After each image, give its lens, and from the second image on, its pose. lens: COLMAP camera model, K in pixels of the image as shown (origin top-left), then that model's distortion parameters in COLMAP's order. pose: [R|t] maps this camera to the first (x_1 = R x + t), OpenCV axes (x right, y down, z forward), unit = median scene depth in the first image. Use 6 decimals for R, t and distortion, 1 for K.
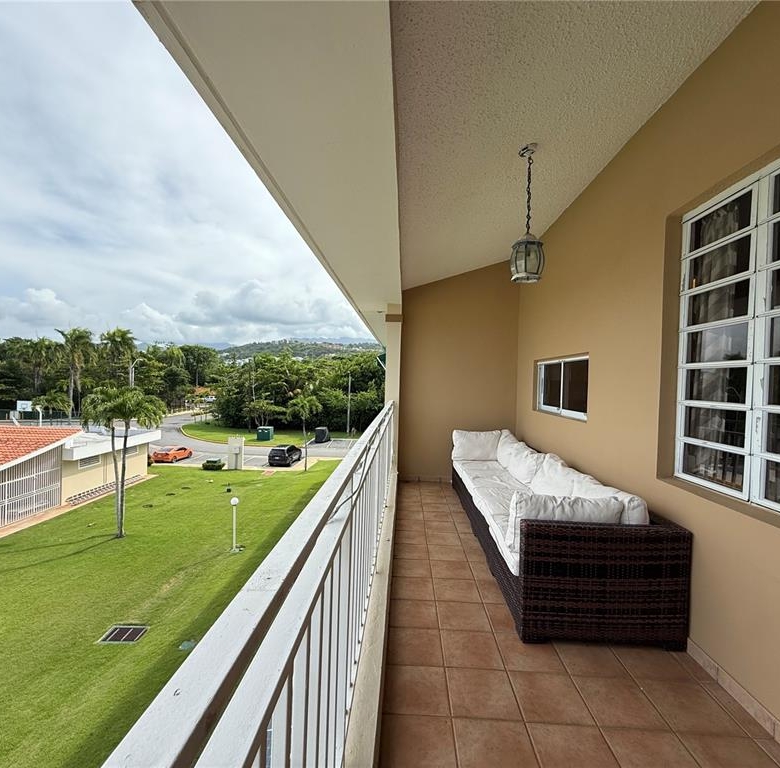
lens RADIAL K [[410.1, 0, 390.0], [0, 410.1, 383.6], [0, 0, 1]] dist [-0.004372, -0.000314]
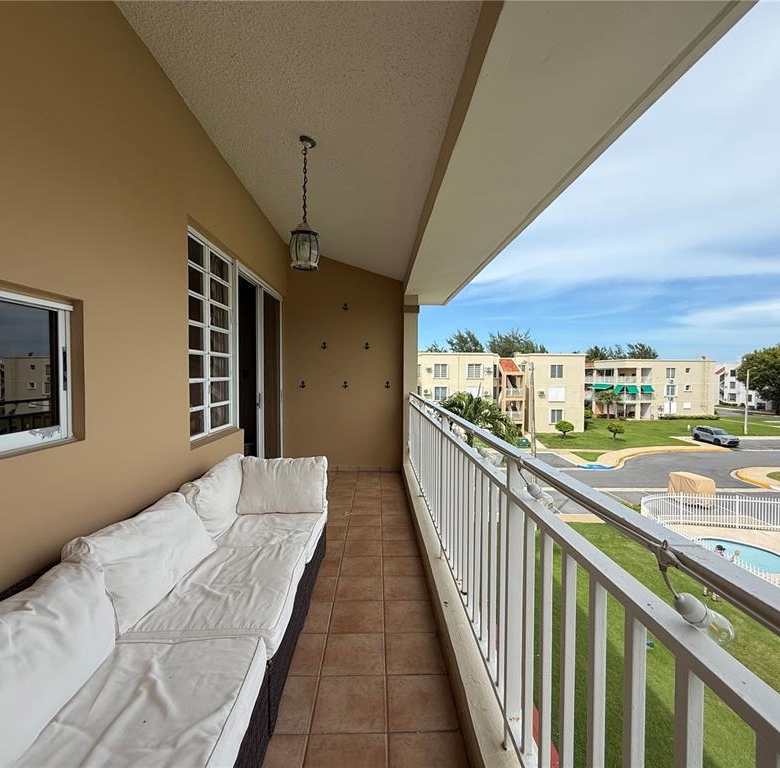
lens RADIAL K [[410.1, 0, 389.0], [0, 410.1, 380.9], [0, 0, 1]] dist [-0.004372, -0.000314]
pose [[-0.997138, -0.031229, -0.068856, 0.181933], [-0.033573, 0.998887, 0.033144, -0.012233], [0.067745, 0.035360, -0.997076, 2.007155]]
